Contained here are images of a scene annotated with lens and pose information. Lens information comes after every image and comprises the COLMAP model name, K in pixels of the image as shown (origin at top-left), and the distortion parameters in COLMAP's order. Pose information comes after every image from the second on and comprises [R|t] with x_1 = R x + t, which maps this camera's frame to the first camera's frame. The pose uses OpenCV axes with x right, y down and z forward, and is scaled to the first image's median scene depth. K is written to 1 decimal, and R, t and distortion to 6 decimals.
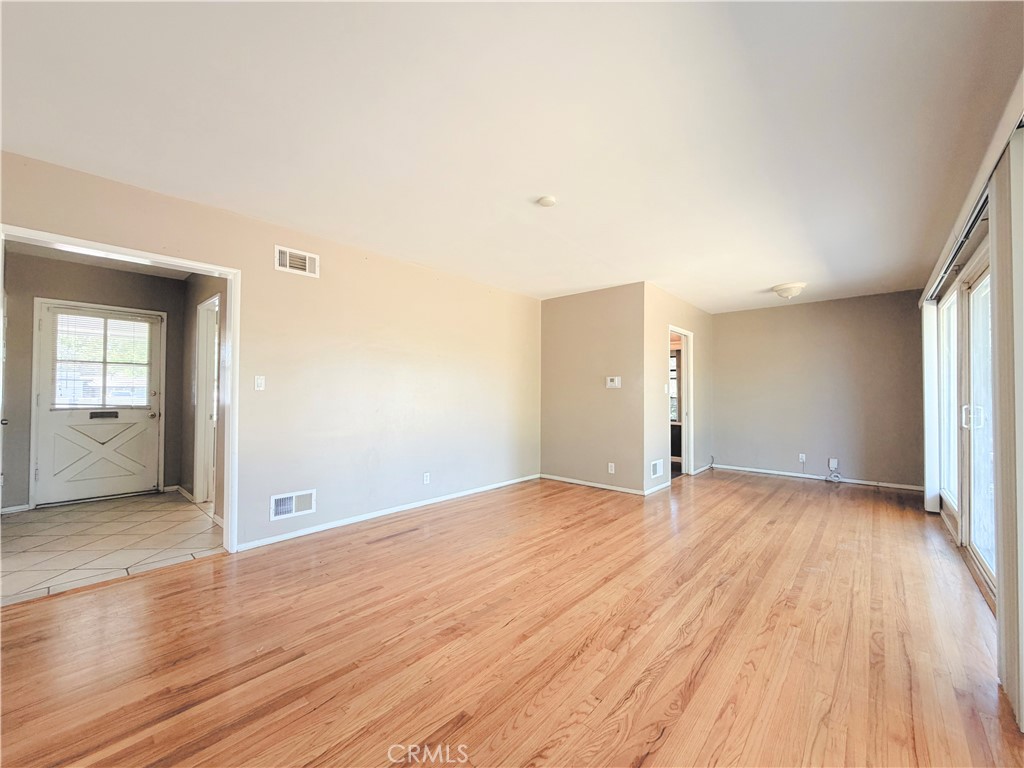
lens RADIAL K [[413.5, 0, 508.2], [0, 413.5, 385.5], [0, 0, 1]] dist [-0.001673, -0.000035]
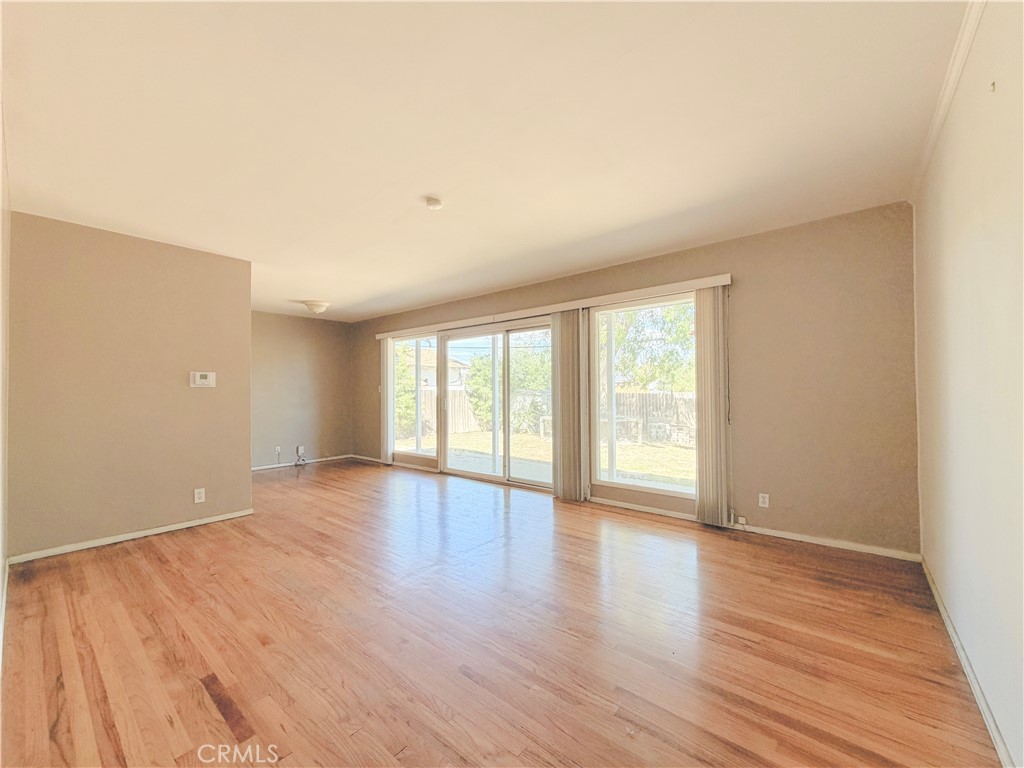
lens RADIAL K [[413.5, 0, 511.2], [0, 413.5, 387.0], [0, 0, 1]] dist [-0.001673, -0.000035]
pose [[-0.062233, 0.009274, 0.998019, -0.692776], [-0.010363, 0.999897, -0.009938, 0.009682], [-0.998008, -0.010961, -0.062131, 0.652383]]
